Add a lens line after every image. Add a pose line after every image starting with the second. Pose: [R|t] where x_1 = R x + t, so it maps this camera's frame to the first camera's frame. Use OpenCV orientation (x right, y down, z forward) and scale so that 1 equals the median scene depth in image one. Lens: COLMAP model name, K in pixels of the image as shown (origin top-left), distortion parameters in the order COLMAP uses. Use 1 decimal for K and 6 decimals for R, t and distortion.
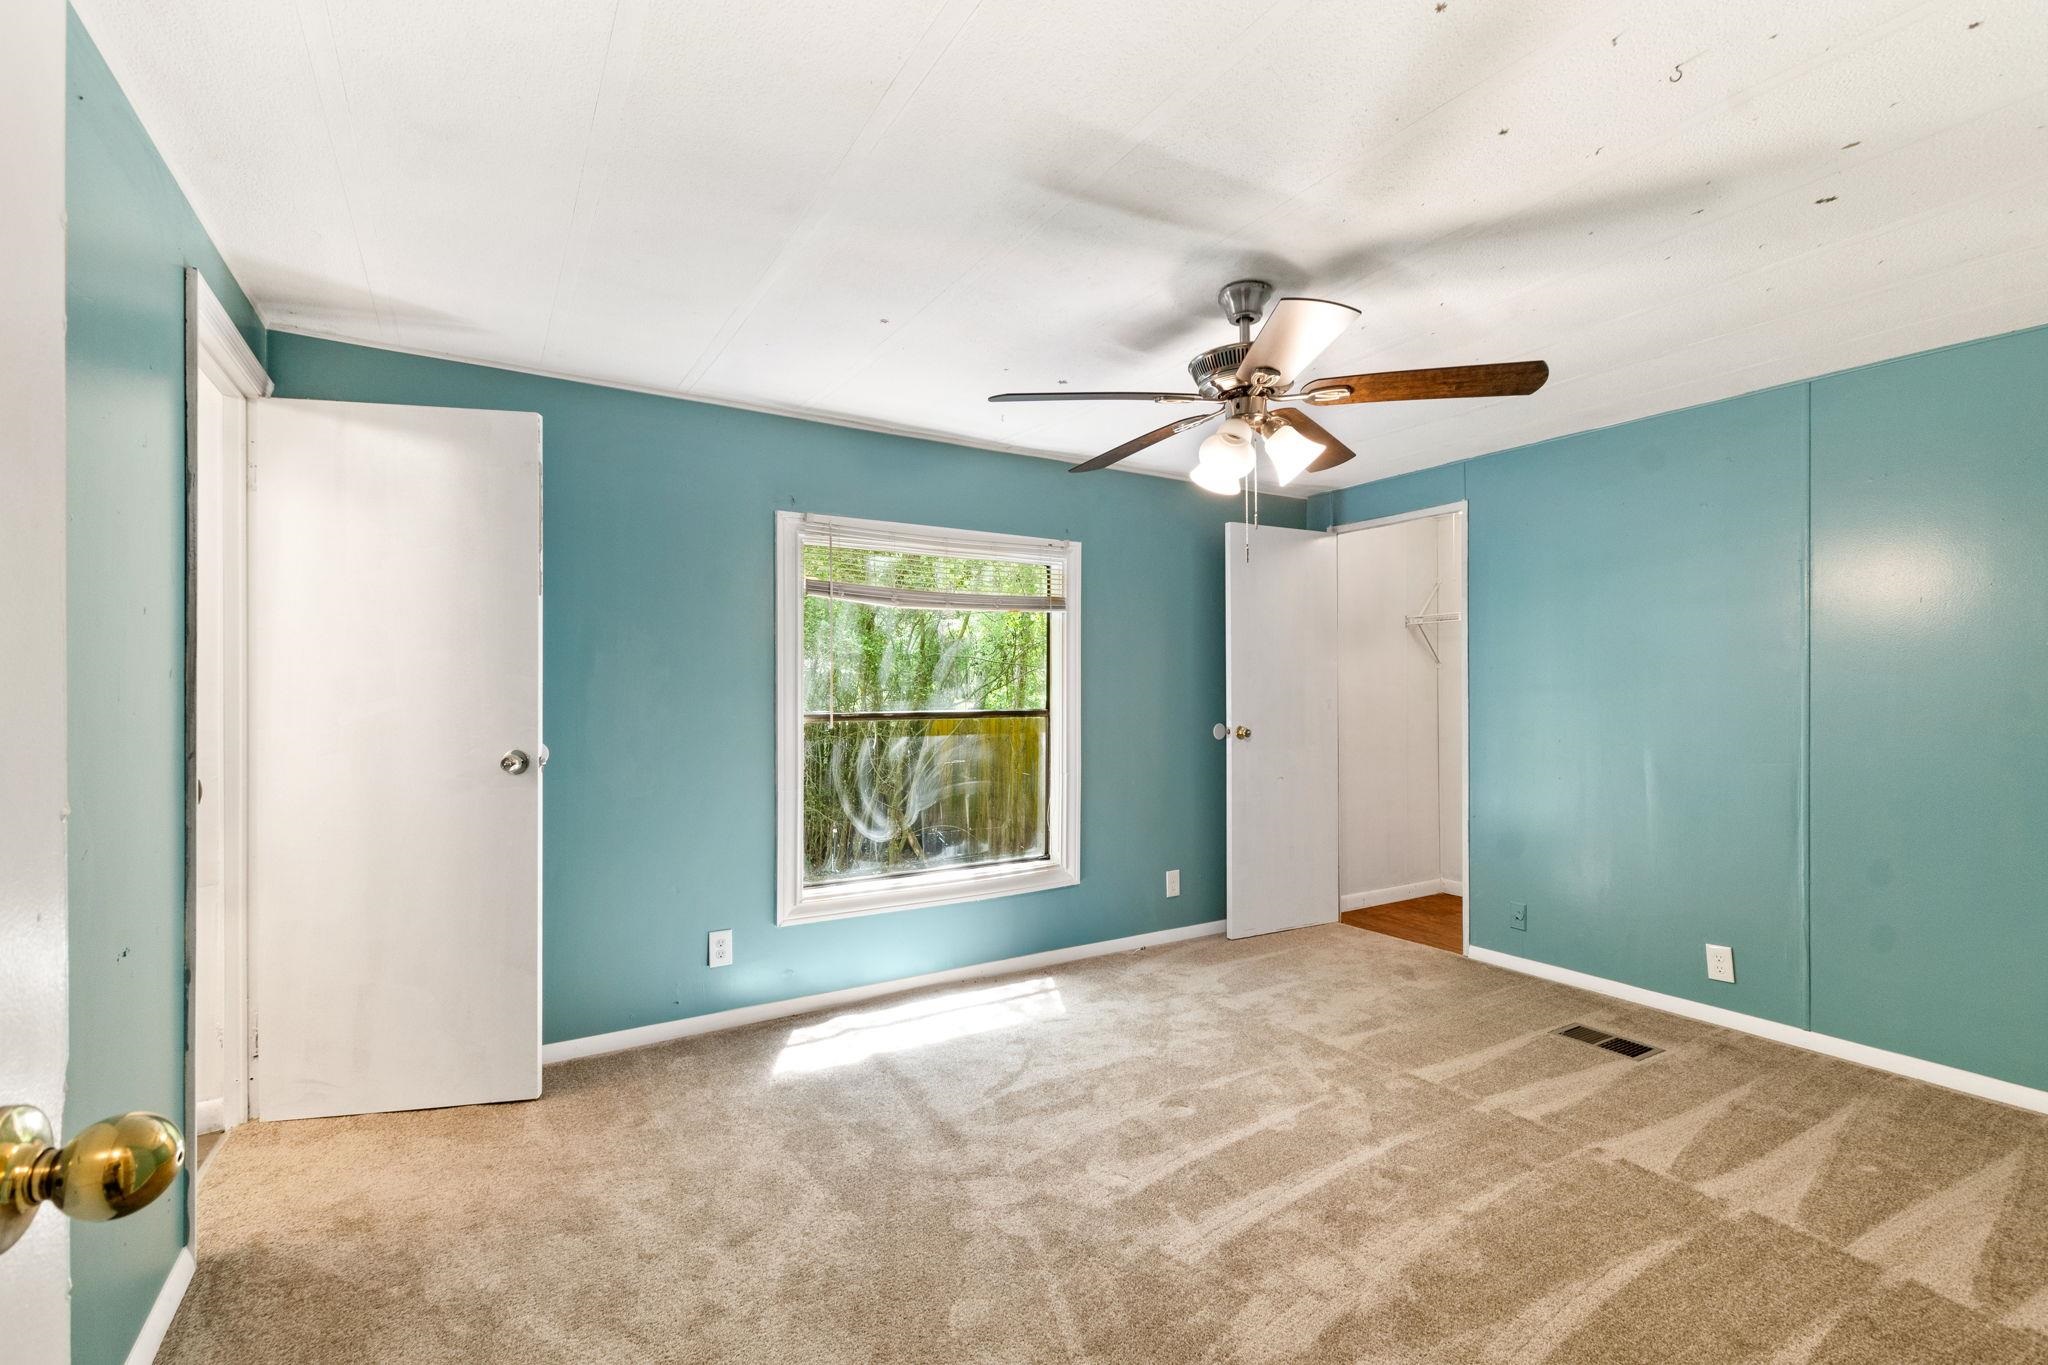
lens RADIAL K [[891.5, 0, 1023.5], [0, 891.5, 688.0], [0, 0, 1]] dist [0.001735, -0.000088]
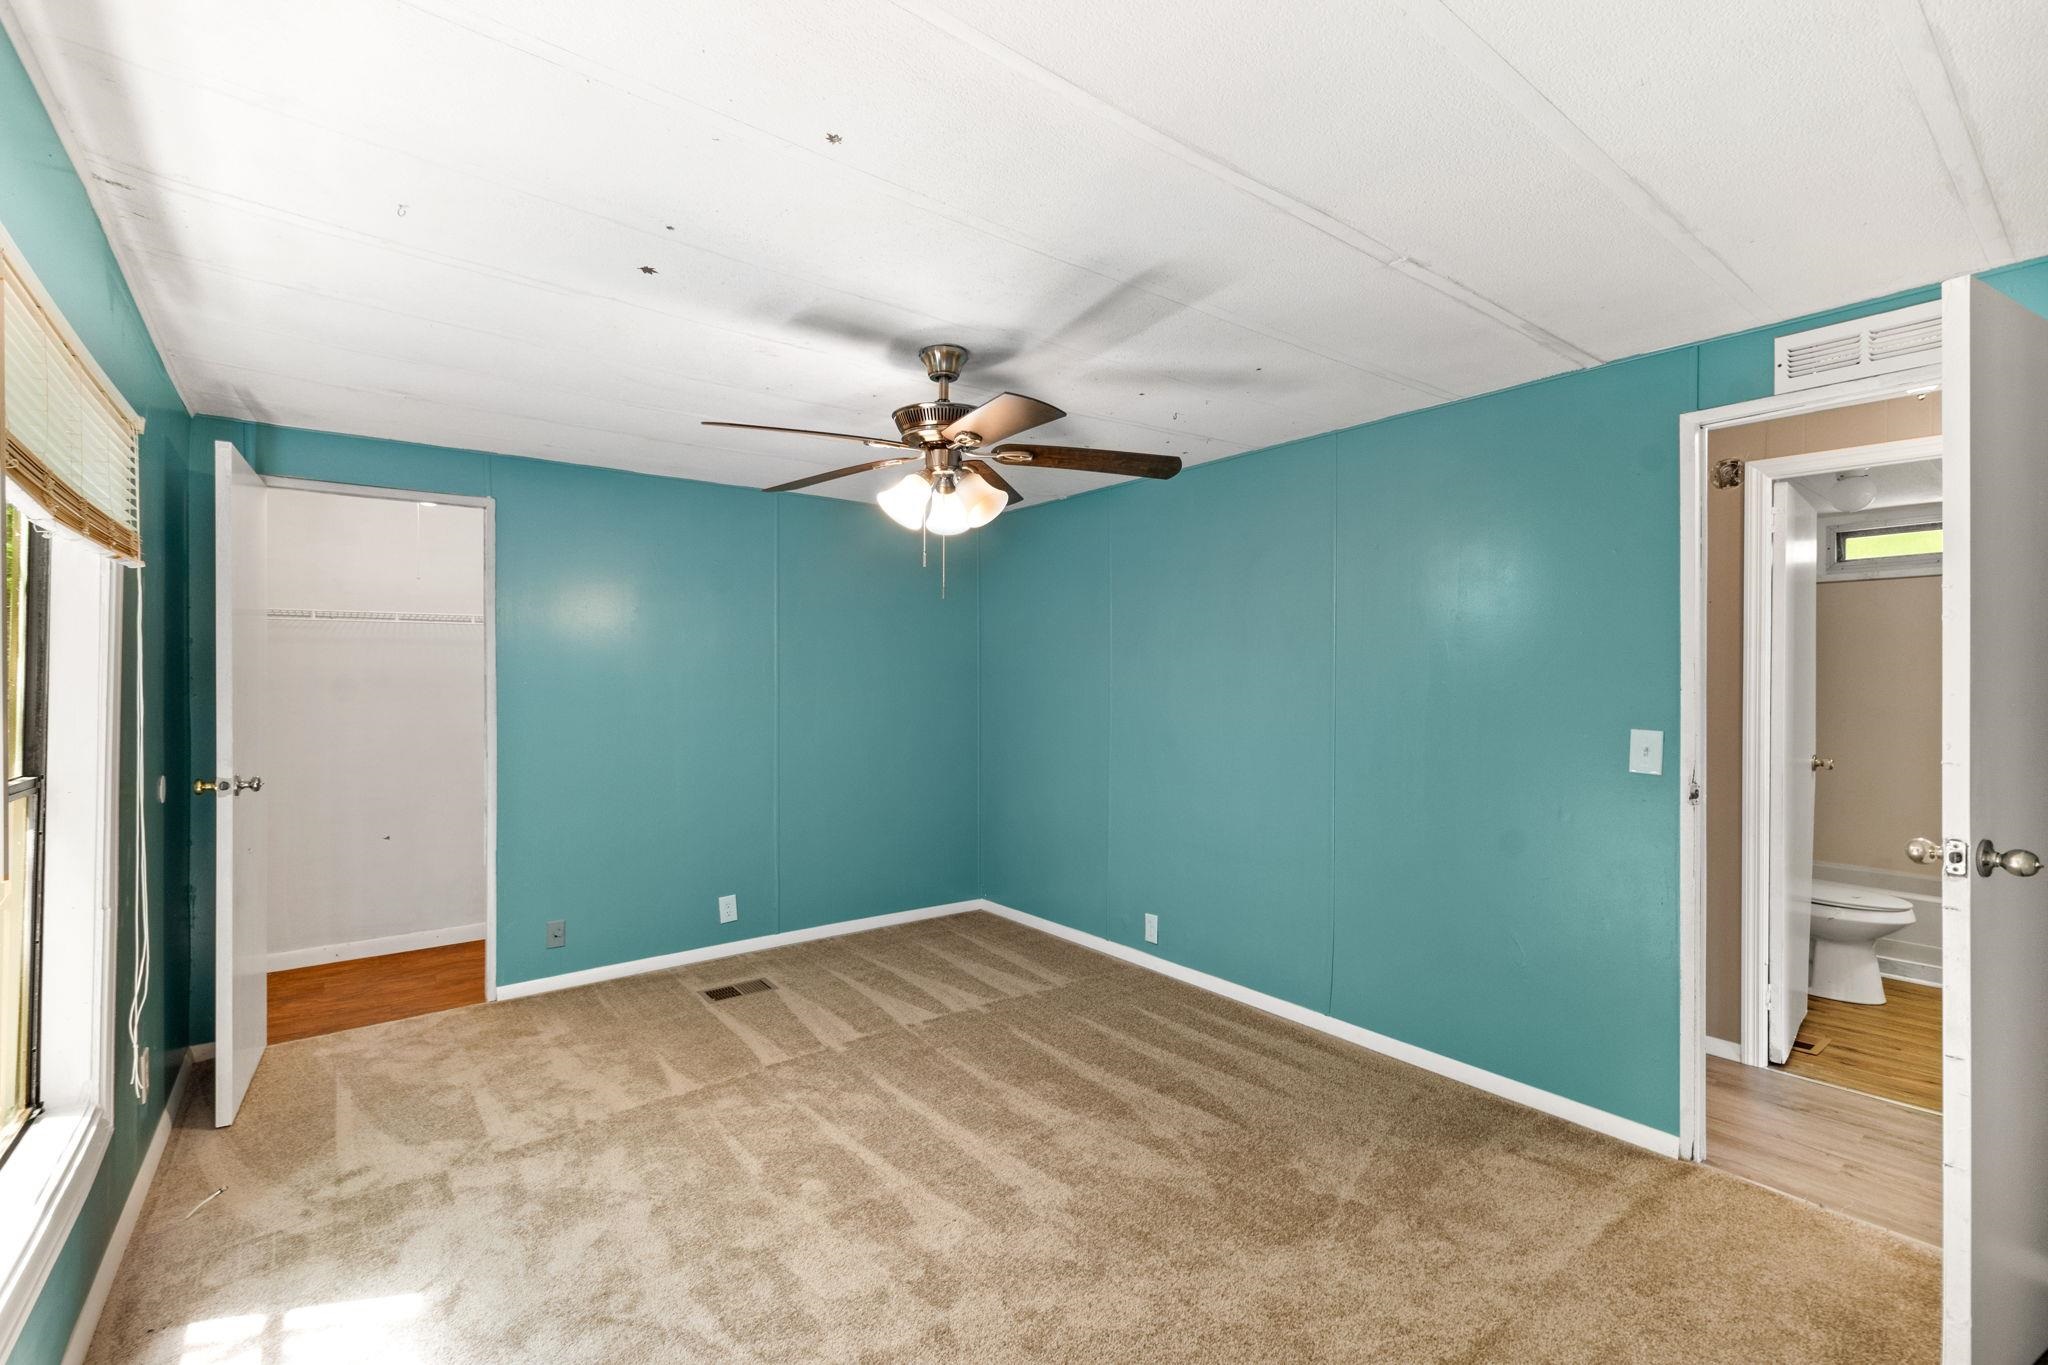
lens RADIAL K [[896.2, 0, 1024.9], [0, 896.2, 678.4], [0, 0, 1]] dist [0.002382, 0.000091]
pose [[-0.110259, 0.005903, 0.993885, -0.636802], [0.005316, 0.999972, -0.005350, -0.026778], [-0.993889, 0.004694, -0.110287, 0.756274]]
